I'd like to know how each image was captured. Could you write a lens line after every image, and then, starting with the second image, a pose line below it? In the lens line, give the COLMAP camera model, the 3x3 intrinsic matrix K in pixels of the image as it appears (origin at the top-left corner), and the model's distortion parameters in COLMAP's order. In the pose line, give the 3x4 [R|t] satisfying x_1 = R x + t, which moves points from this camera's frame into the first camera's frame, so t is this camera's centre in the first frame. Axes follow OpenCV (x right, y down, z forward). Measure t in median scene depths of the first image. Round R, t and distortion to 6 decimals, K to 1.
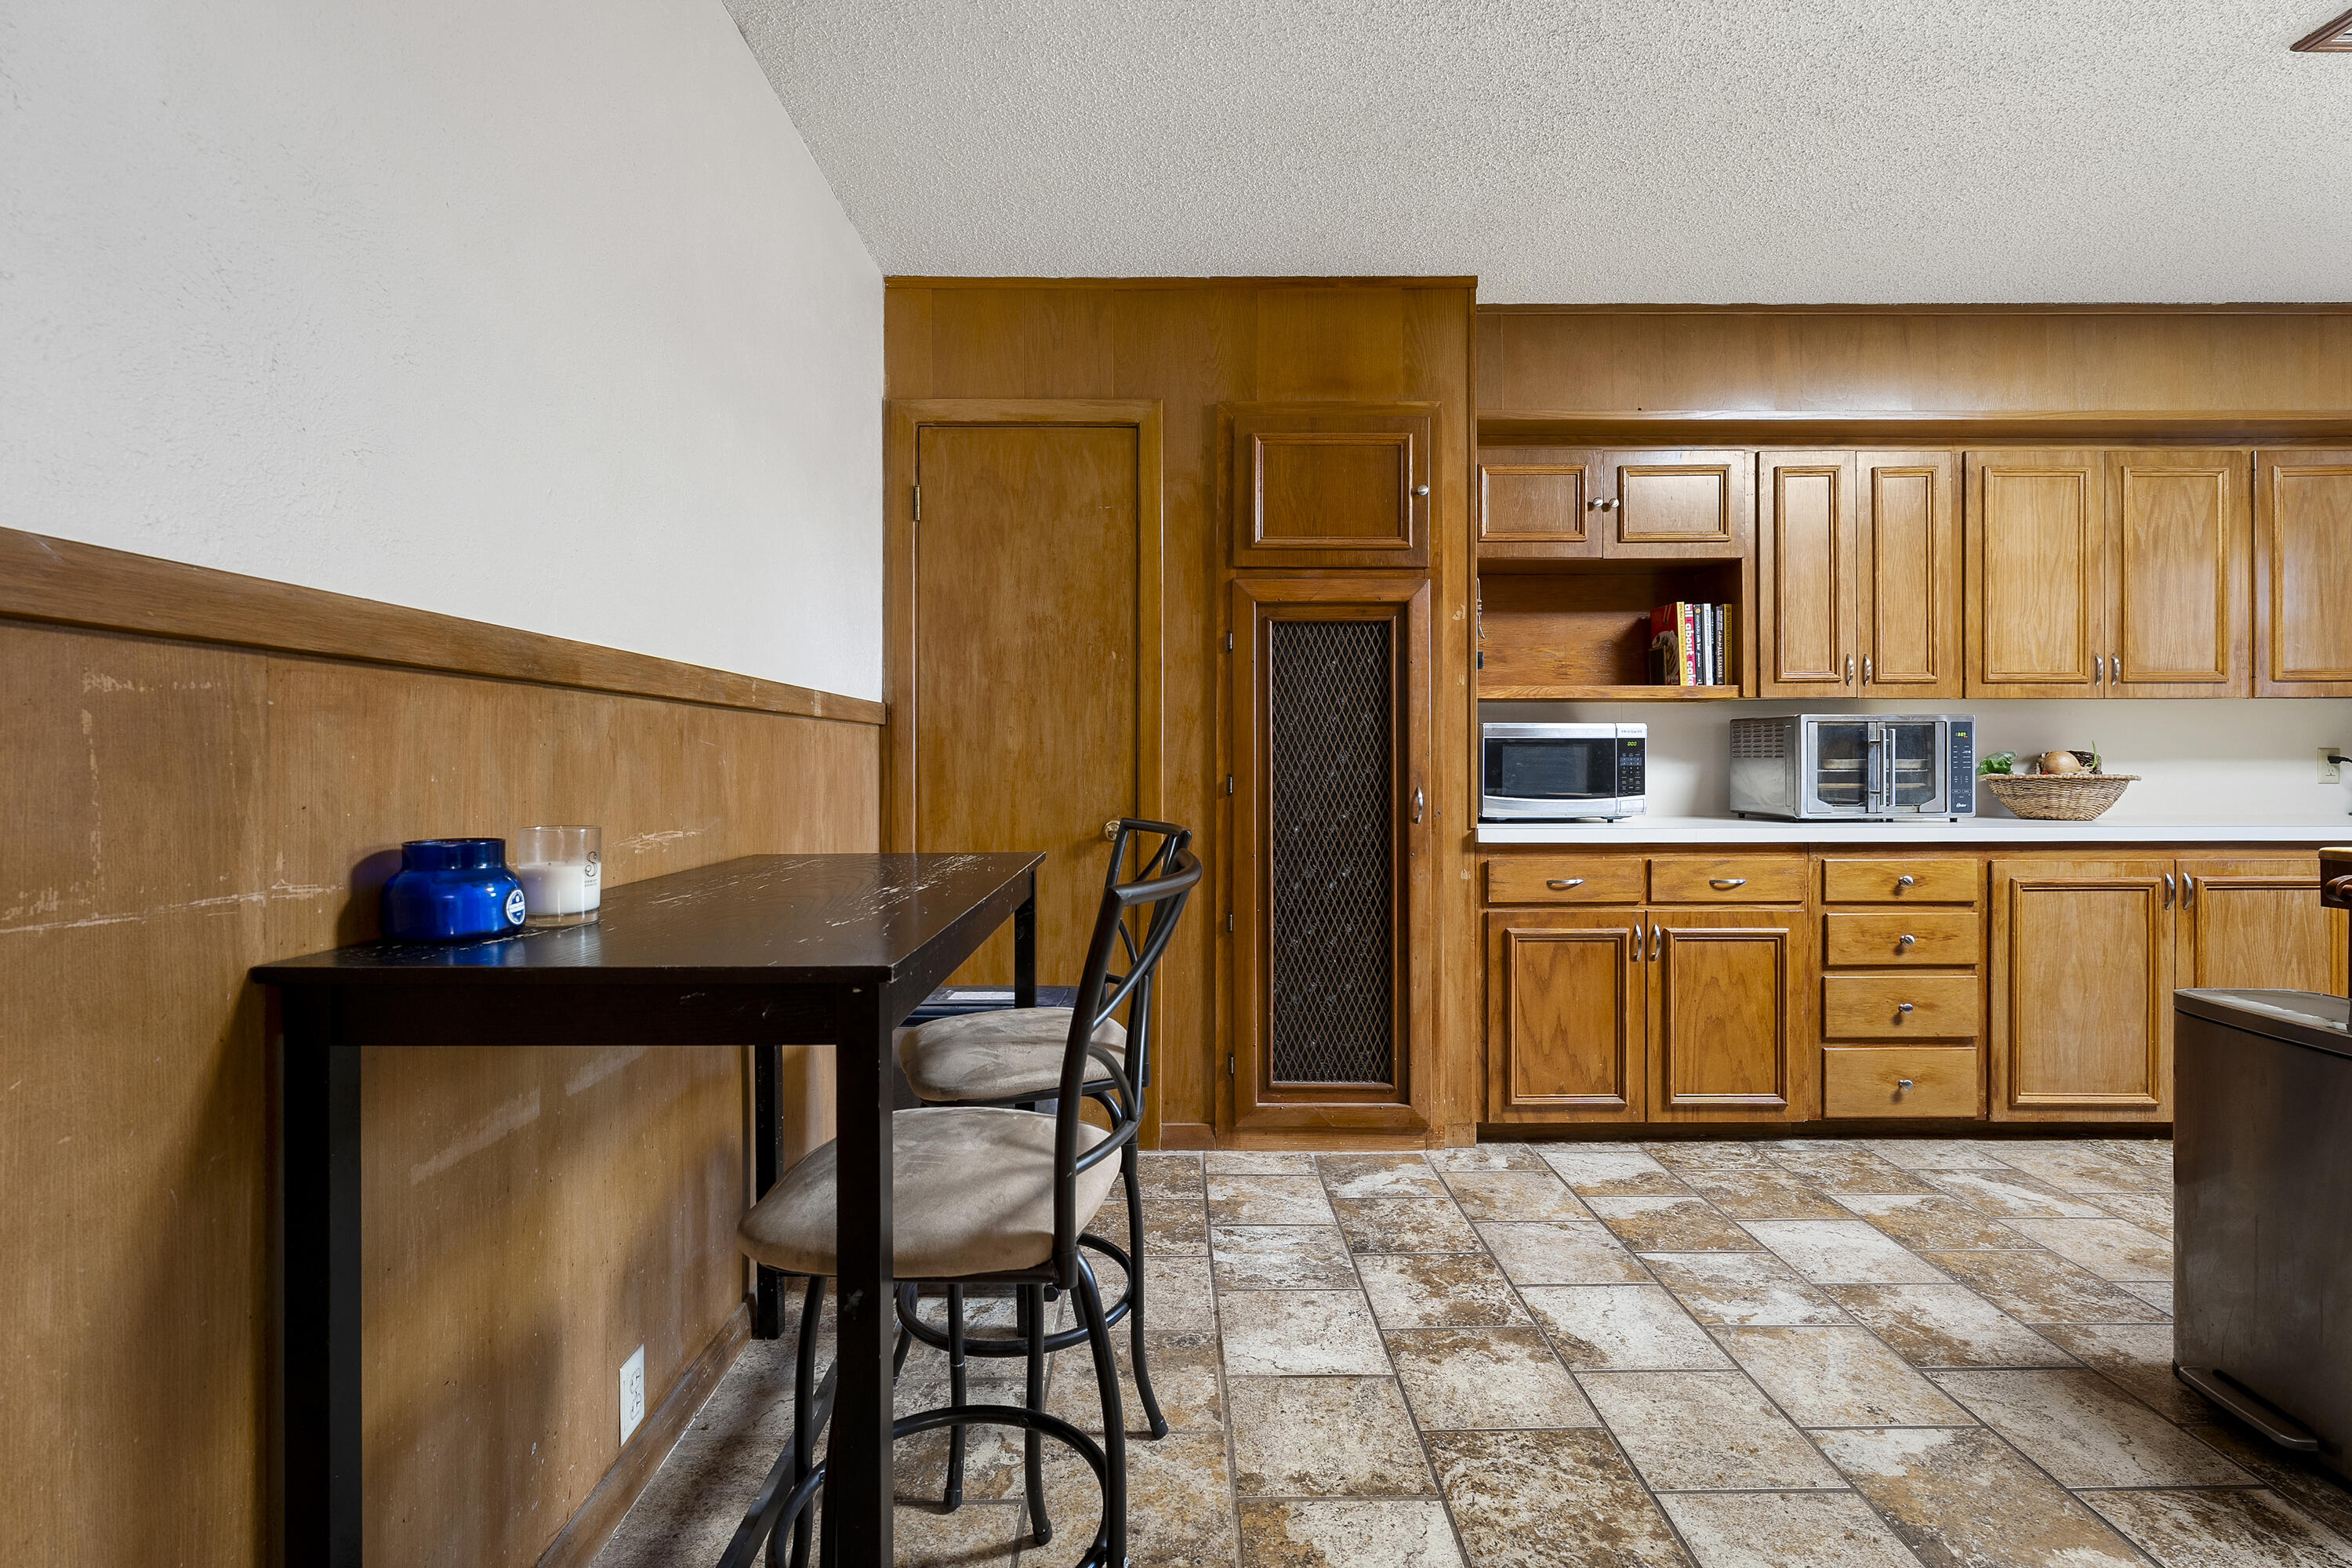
lens RADIAL K [[1078.1, 0, 1171.1], [0, 1078.1, 762.8], [0, 0, 1]] dist [-0.001290, -0.000231]
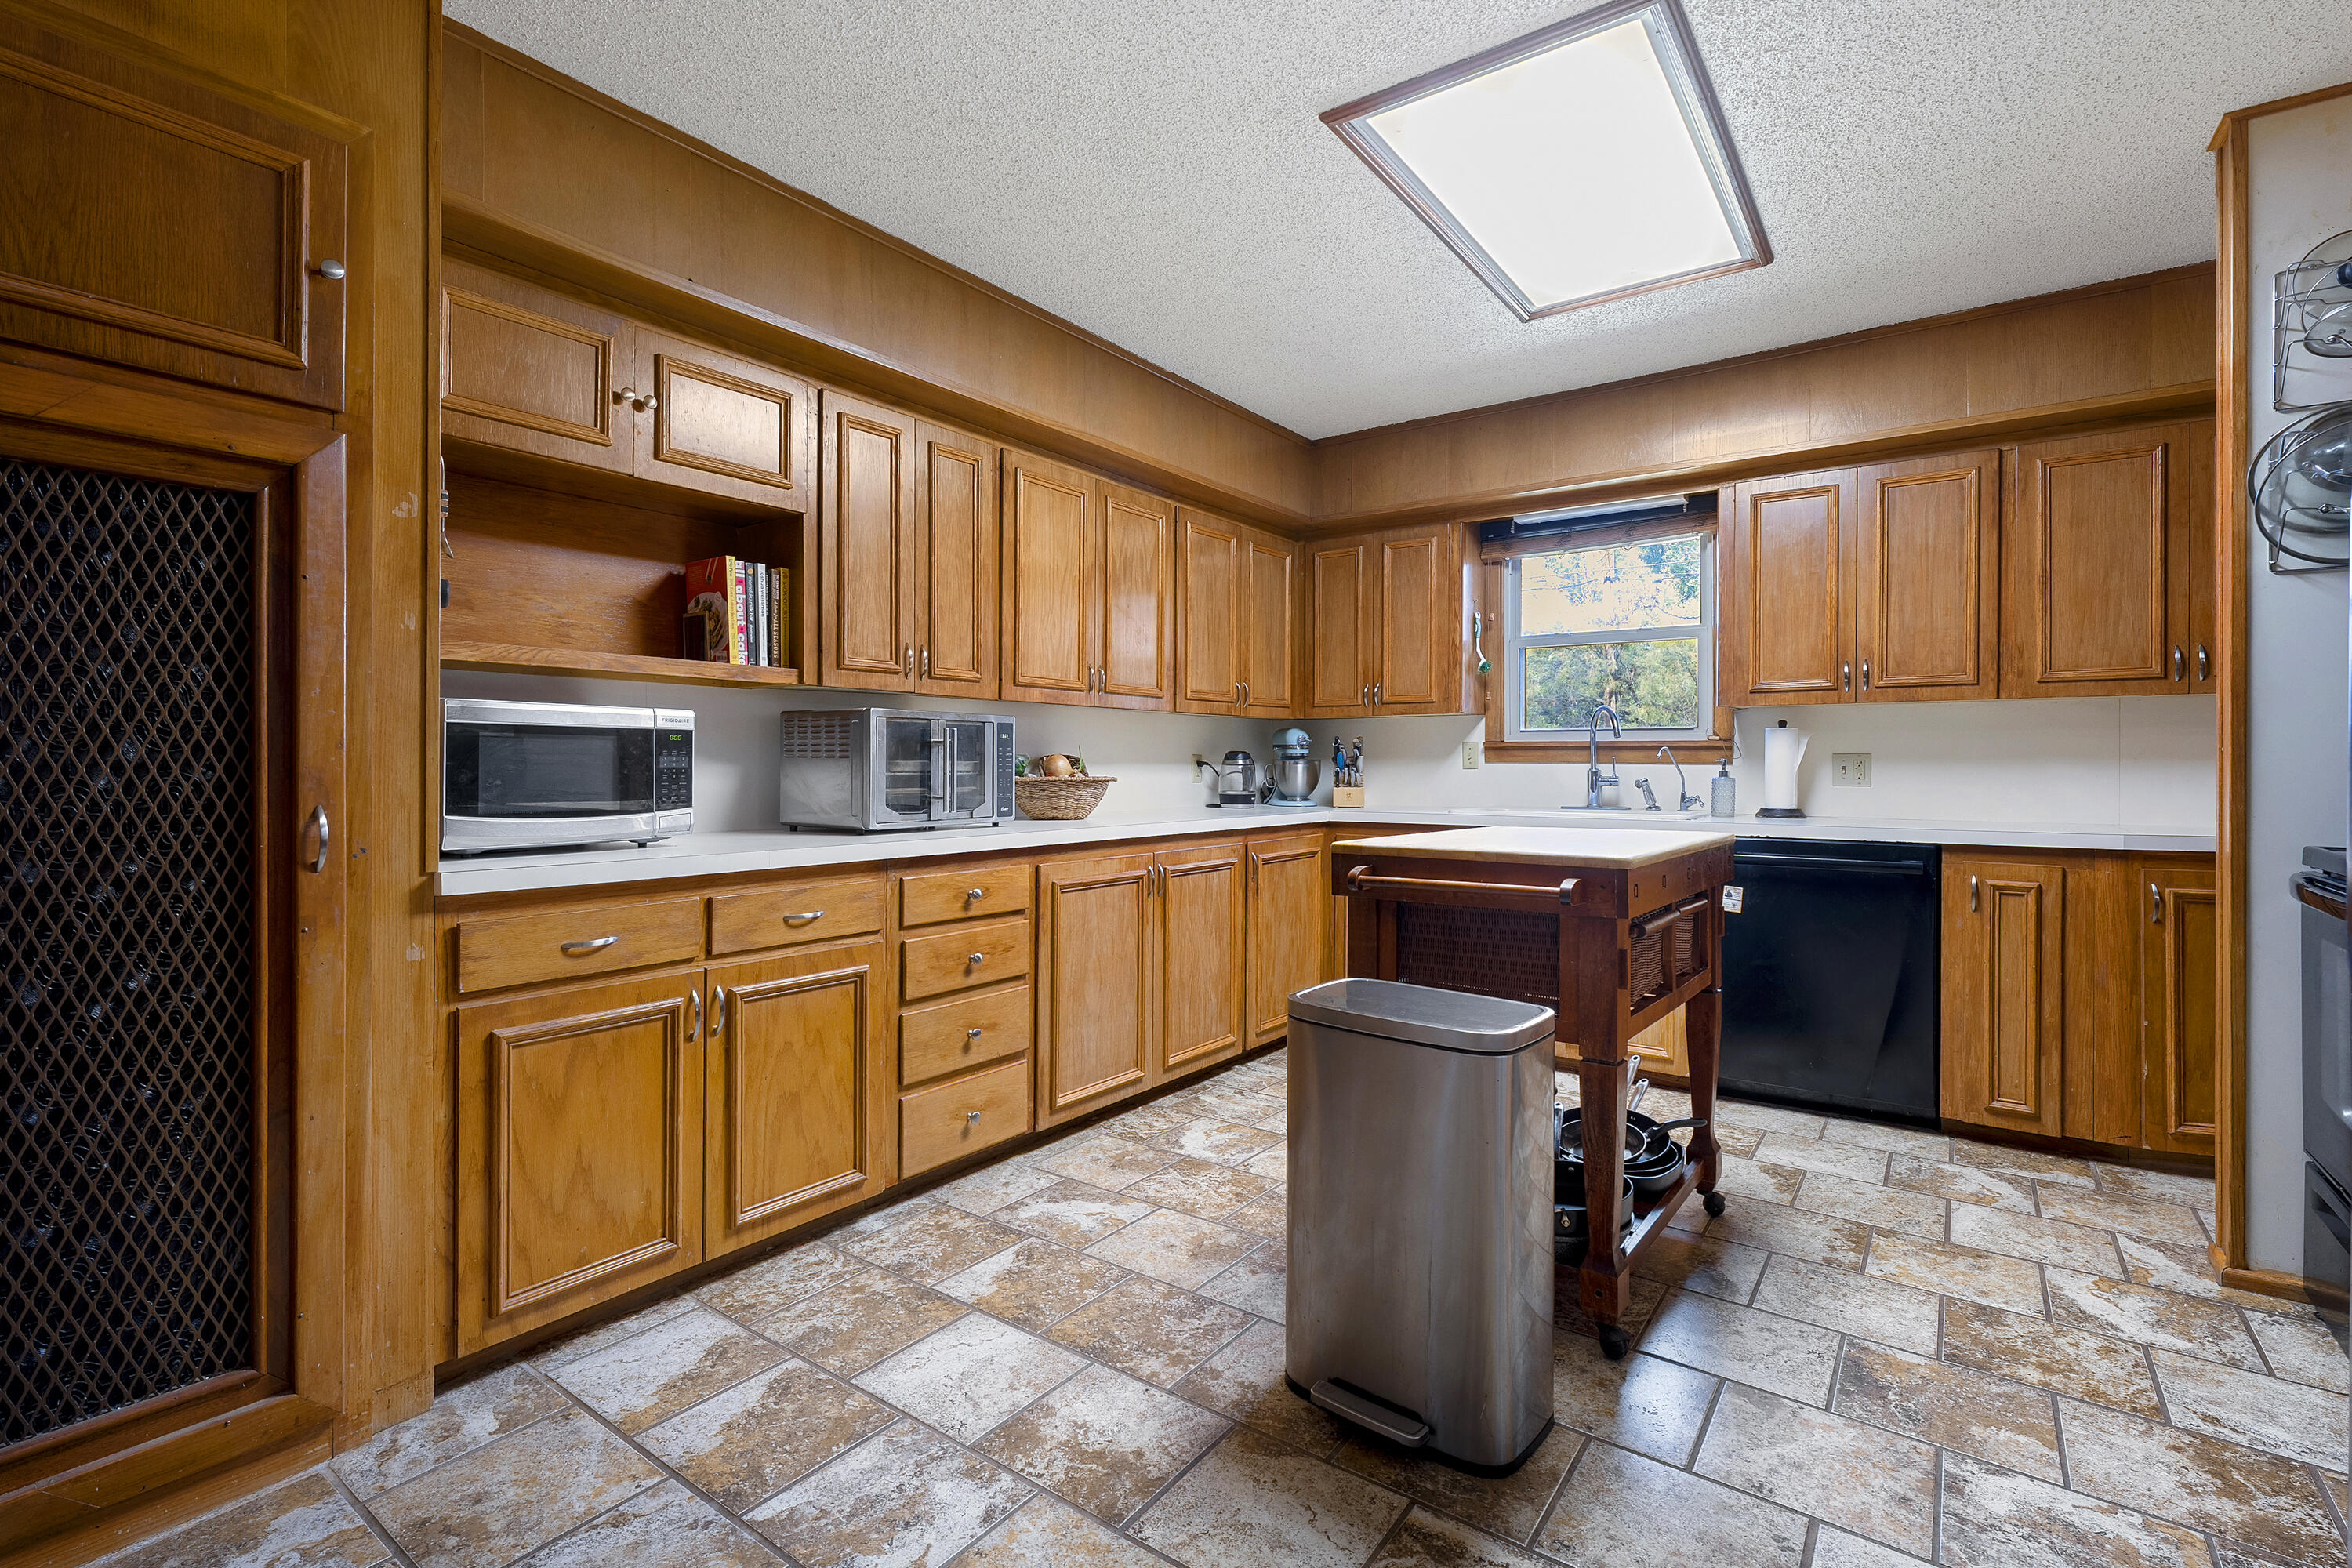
lens RADIAL K [[1078.1, 0, 1171.1], [0, 1078.1, 762.8], [0, 0, 1]] dist [-0.001290, -0.000231]
pose [[0.602706, 0.005314, 0.797946, 0.051813], [-0.003914, 0.999985, -0.003703, 0.000900], [-0.797954, -0.000891, 0.602718, 0.315481]]
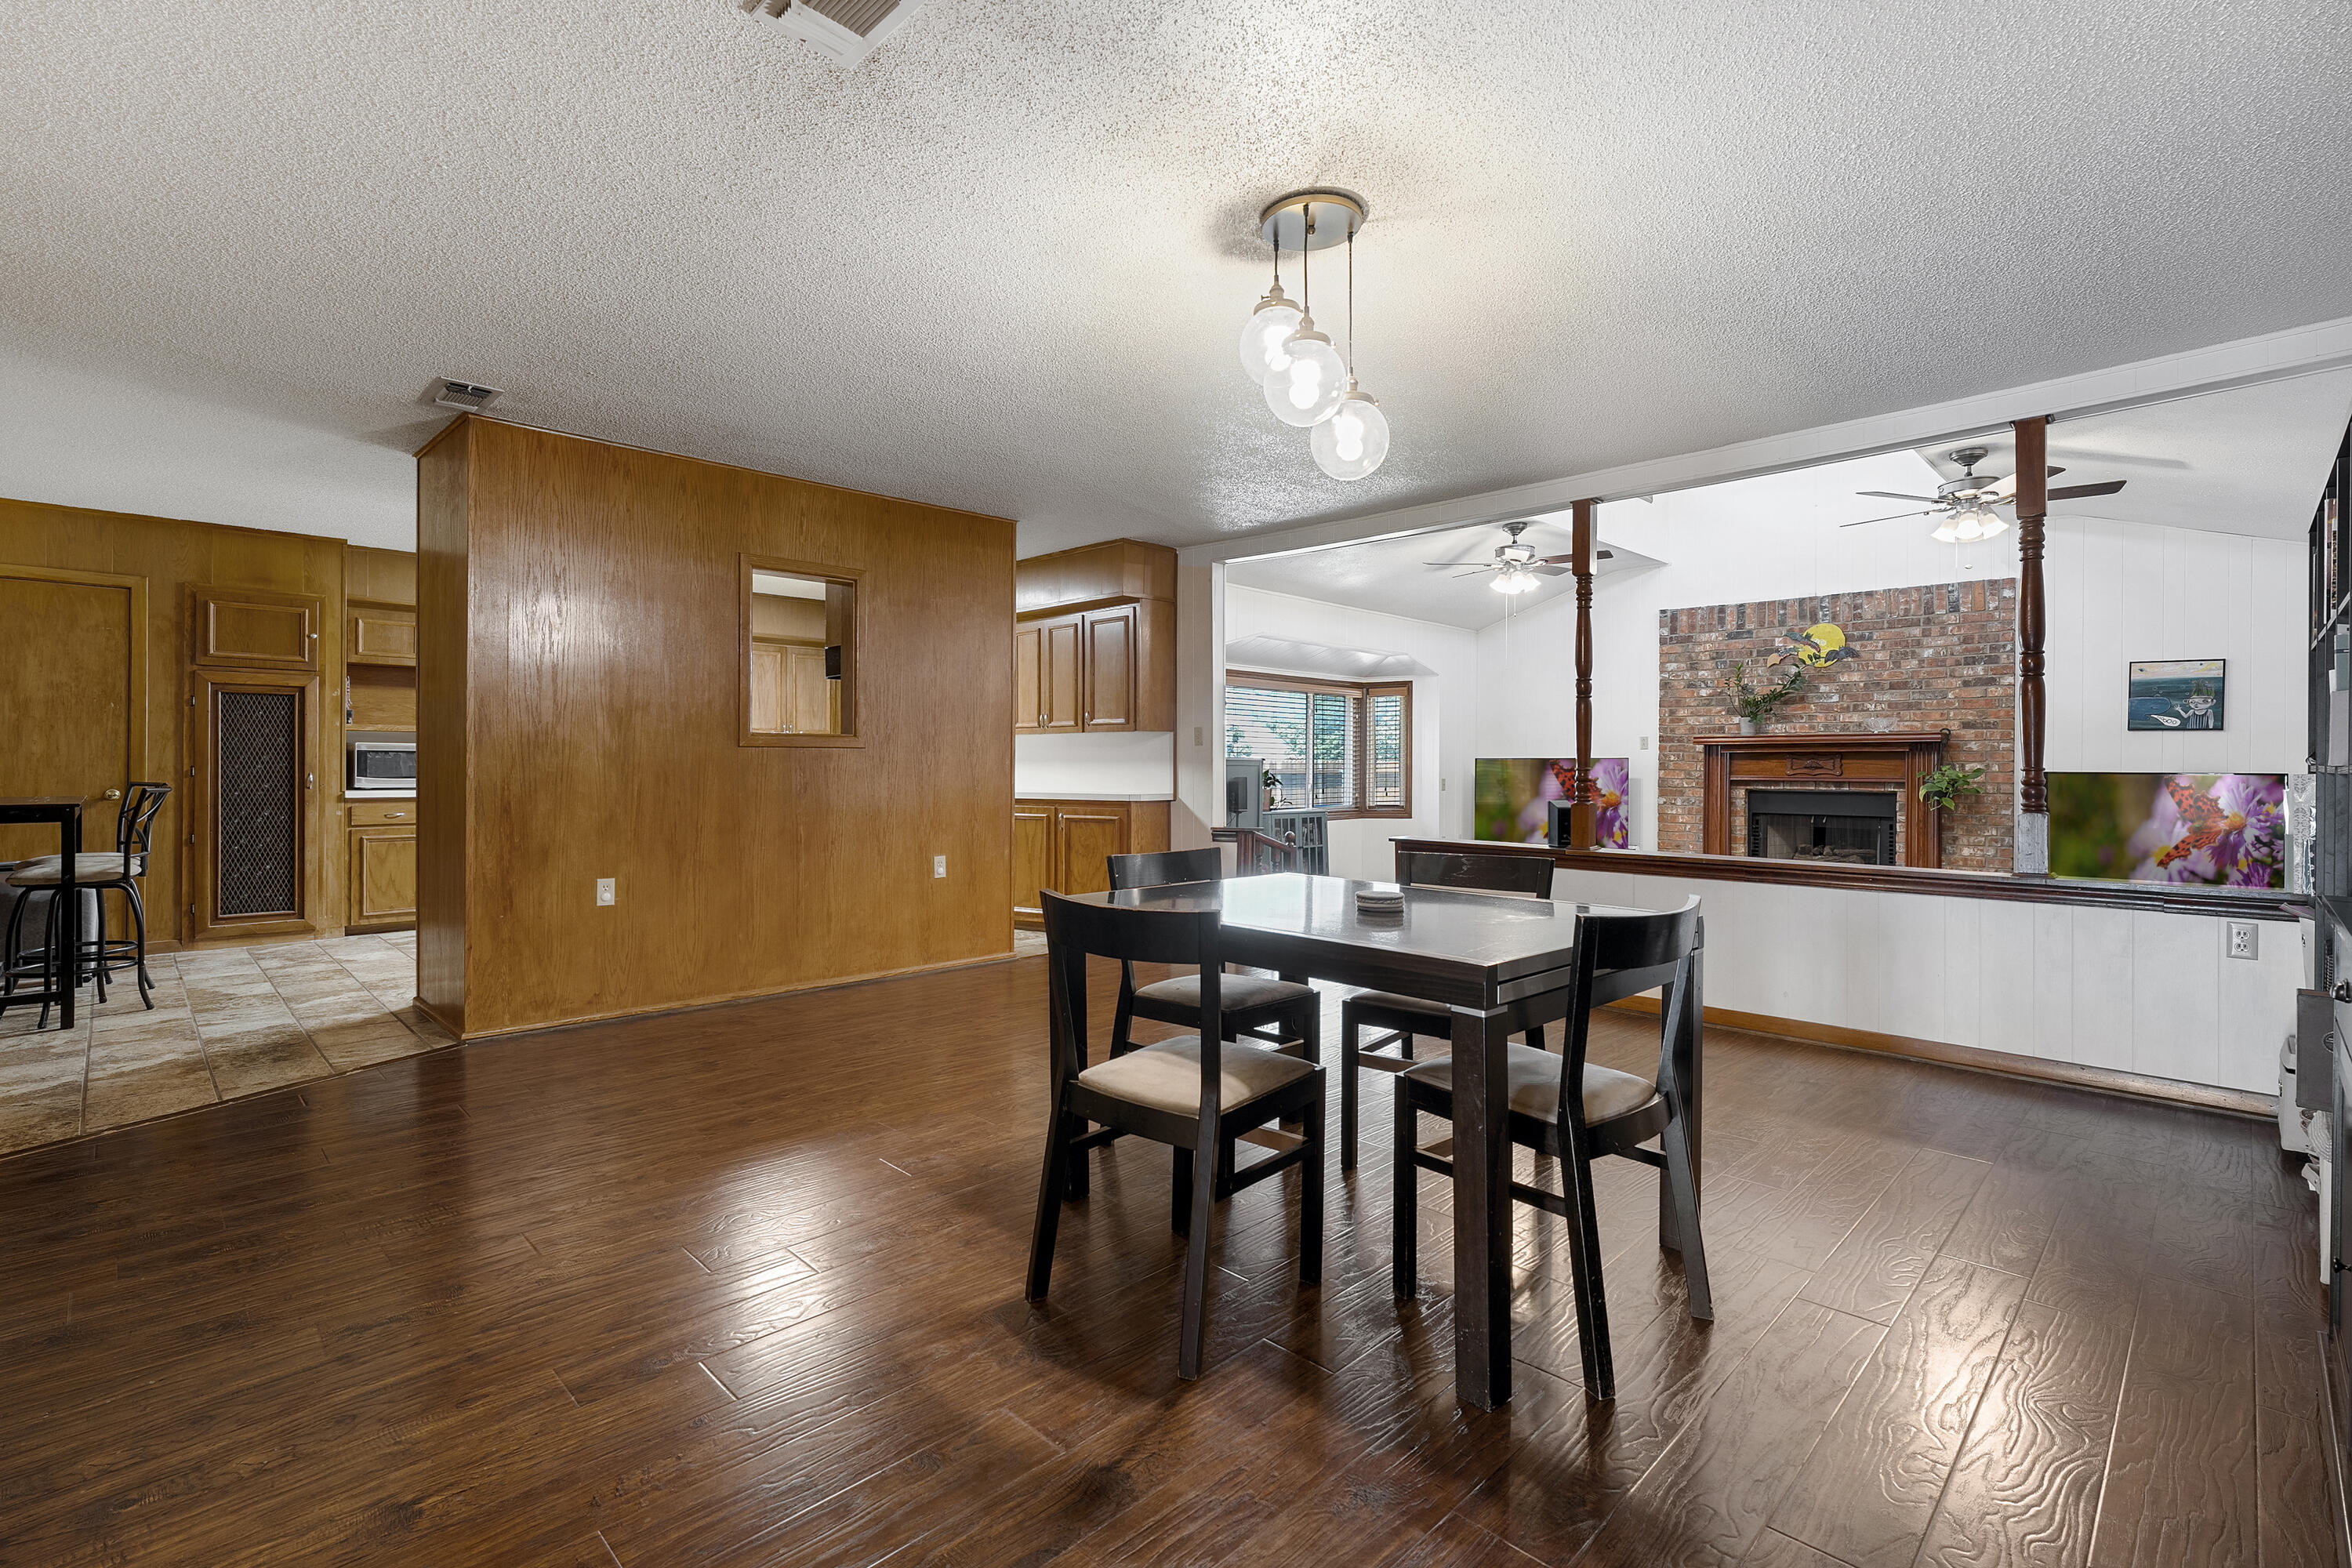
lens RADIAL K [[1072.8, 0, 1175.5], [0, 1072.8, 766.6], [0, 0, 1]] dist [-0.000342, -0.000079]
pose [[0.711167, 0.003811, 0.703013, -0.048852], [-0.005590, 0.999984, 0.000234, 0.000661], [-0.703001, -0.004096, 0.711177, -1.729840]]
